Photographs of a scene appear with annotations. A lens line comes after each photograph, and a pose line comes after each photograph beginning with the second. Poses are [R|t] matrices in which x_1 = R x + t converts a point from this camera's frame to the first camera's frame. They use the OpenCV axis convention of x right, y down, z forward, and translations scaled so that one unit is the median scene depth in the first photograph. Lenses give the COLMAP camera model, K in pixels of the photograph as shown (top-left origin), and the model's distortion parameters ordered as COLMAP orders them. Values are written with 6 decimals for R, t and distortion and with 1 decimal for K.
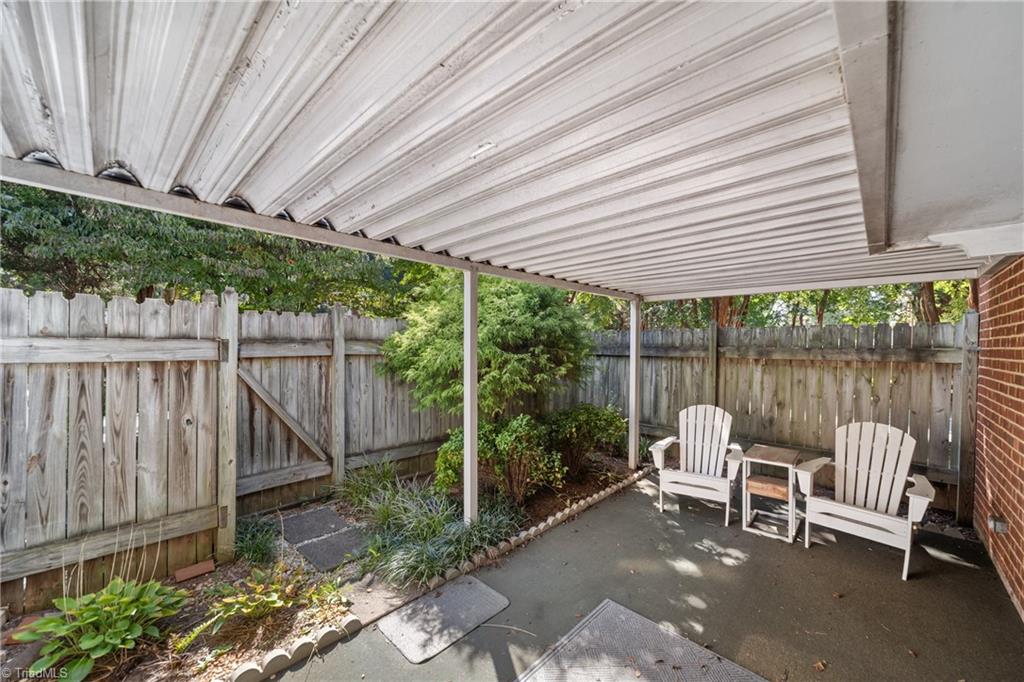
lens RADIAL K [[395.4, 0, 521.3], [0, 395.4, 348.8], [0, 0, 1]] dist [-0.019275, 0.005063]
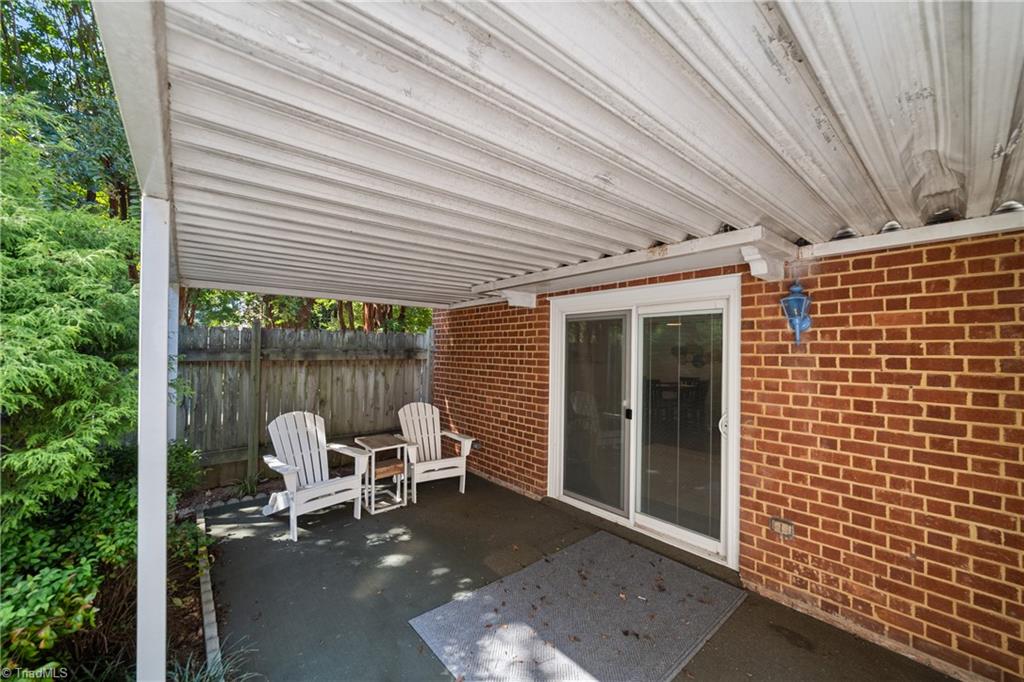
lens RADIAL K [[395.4, 0, 521.3], [0, 395.4, 348.8], [0, 0, 1]] dist [-0.019275, 0.005063]
pose [[0.105039, -0.003261, 0.994463, -0.414567], [-0.001782, 0.999992, 0.003467, -0.011304], [-0.994466, -0.002136, 0.105032, 0.385829]]
